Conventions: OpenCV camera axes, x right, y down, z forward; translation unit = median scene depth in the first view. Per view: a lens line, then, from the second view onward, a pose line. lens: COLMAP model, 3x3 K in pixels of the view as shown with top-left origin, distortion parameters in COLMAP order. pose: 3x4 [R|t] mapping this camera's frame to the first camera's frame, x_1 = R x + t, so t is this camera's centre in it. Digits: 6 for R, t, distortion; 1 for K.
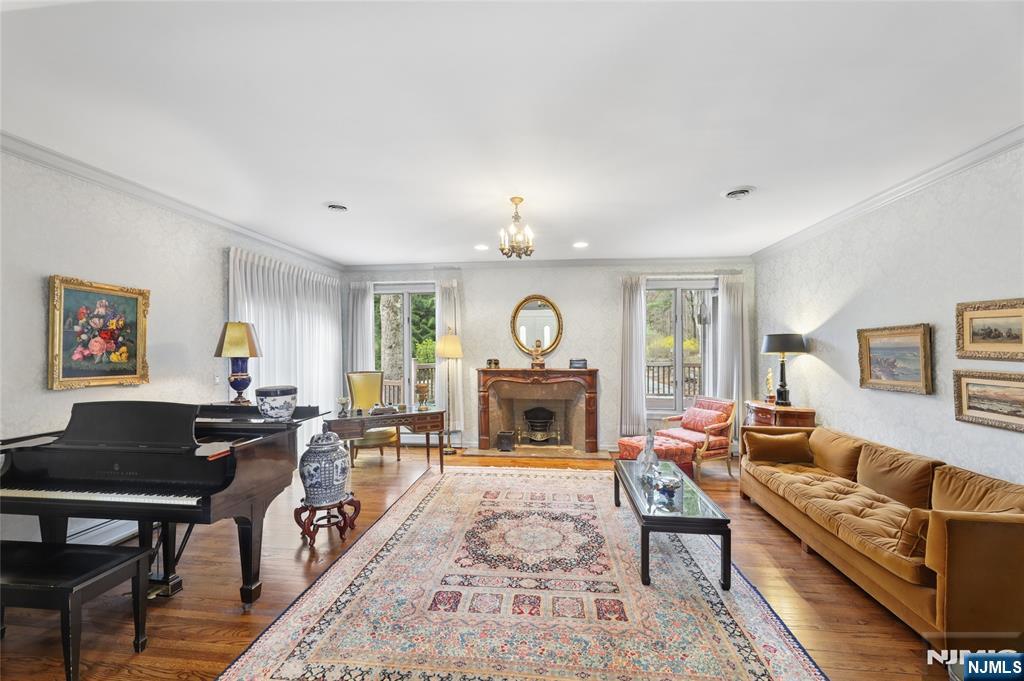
lens RADIAL K [[423.2, 0, 511.3], [0, 423.2, 343.4], [0, 0, 1]] dist [0.004732, 0.000443]
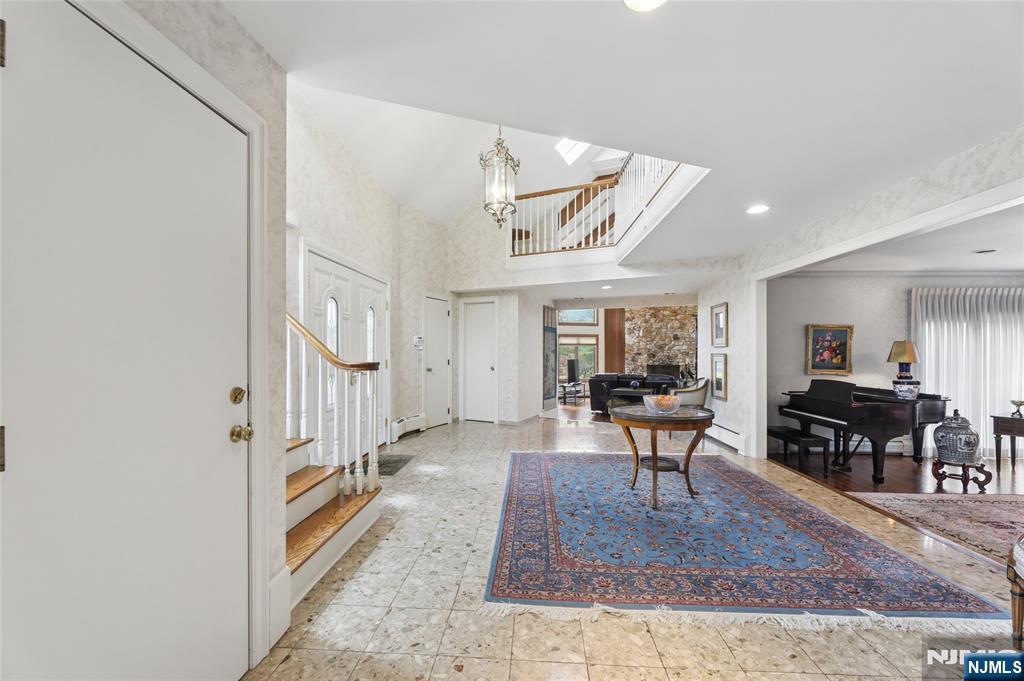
lens RADIAL K [[423.2, 0, 509.9], [0, 423.2, 347.2], [0, 0, 1]] dist [0.004732, 0.000443]
pose [[0.045642, -0.008573, -0.998921, 1.028691], [0.008395, 0.999931, -0.008198, -0.028020], [0.998923, -0.008012, 0.045711, -0.645393]]
